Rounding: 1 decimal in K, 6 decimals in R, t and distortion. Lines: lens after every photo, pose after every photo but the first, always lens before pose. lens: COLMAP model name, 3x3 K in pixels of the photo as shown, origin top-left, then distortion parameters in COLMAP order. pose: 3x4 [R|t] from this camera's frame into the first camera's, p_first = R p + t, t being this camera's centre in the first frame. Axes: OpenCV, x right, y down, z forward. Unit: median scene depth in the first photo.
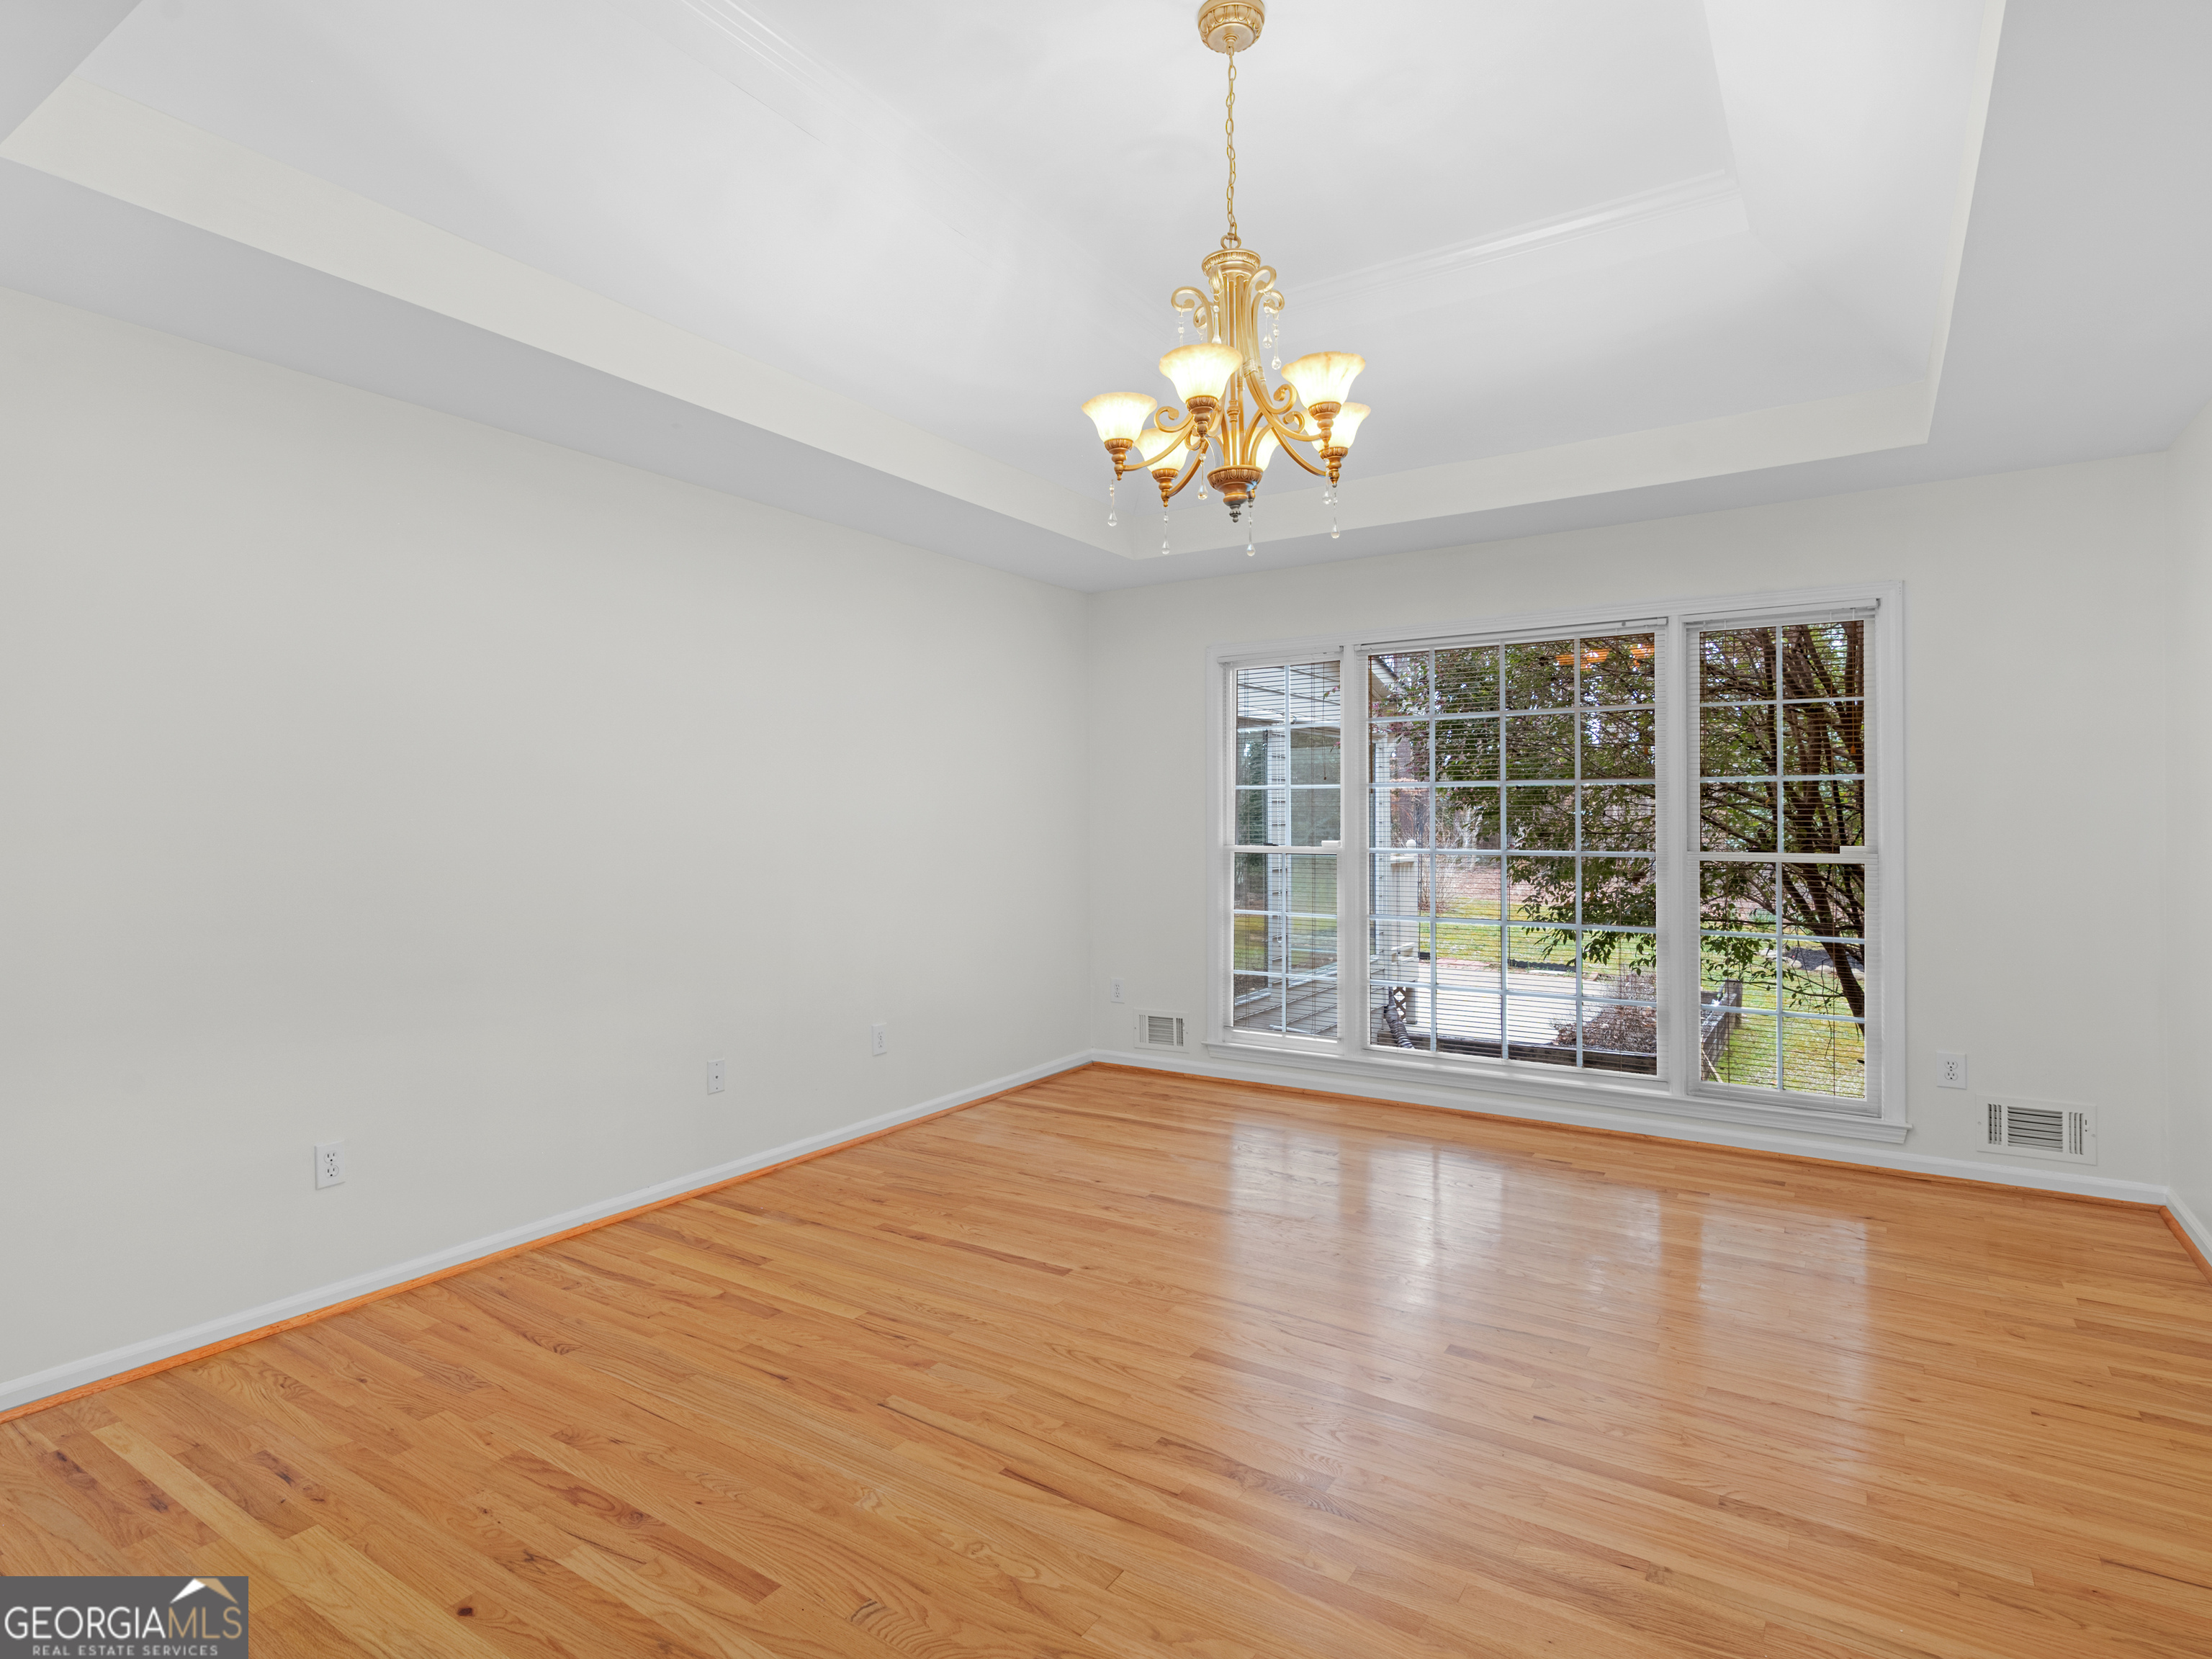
lens RADIAL K [[1126.3, 0, 1106.0], [0, 1126.3, 829.5], [0, 0, 1]] dist [-0.000088, -0.001063]
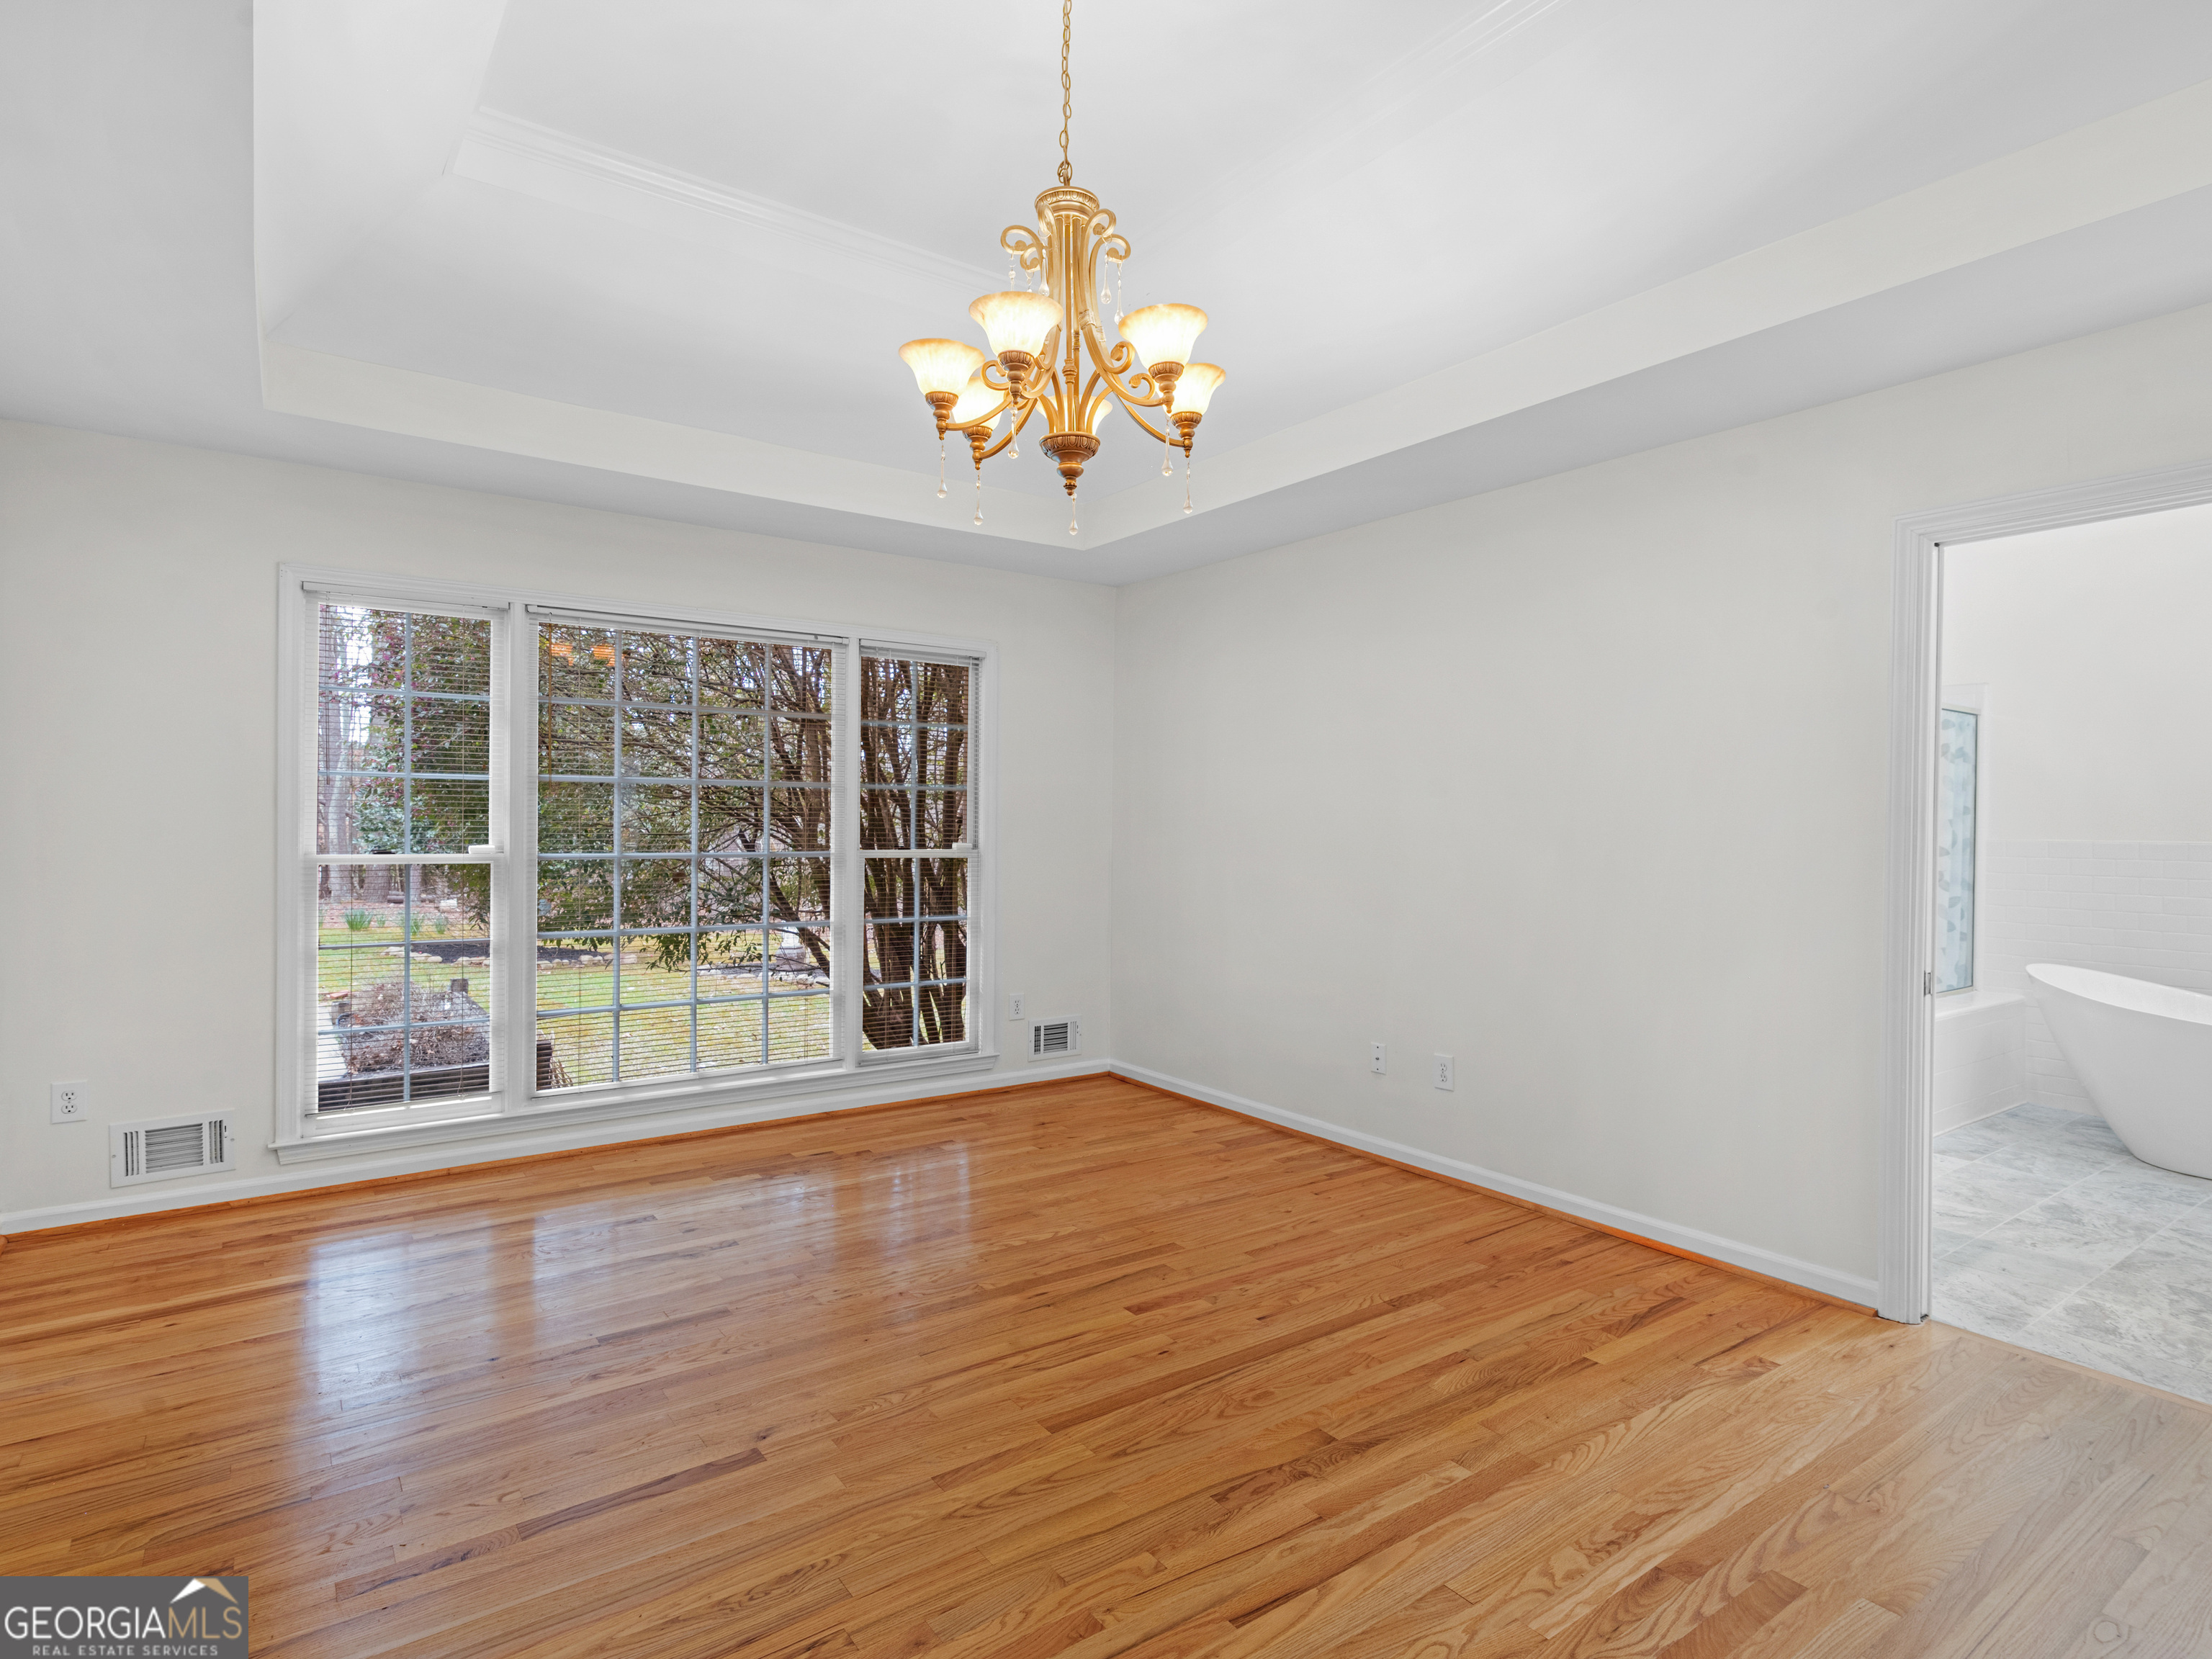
lens RADIAL K [[1084.7, 0, 1106.0], [0, 1084.7, 829.5], [0, 0, 1]] dist [0.001834, -0.000002]
pose [[0.410302, -0.002466, 0.911947, -0.399119], [0.002367, 0.999996, 0.001640, -0.001893], [-0.911947, 0.001486, 0.410306, 0.362029]]
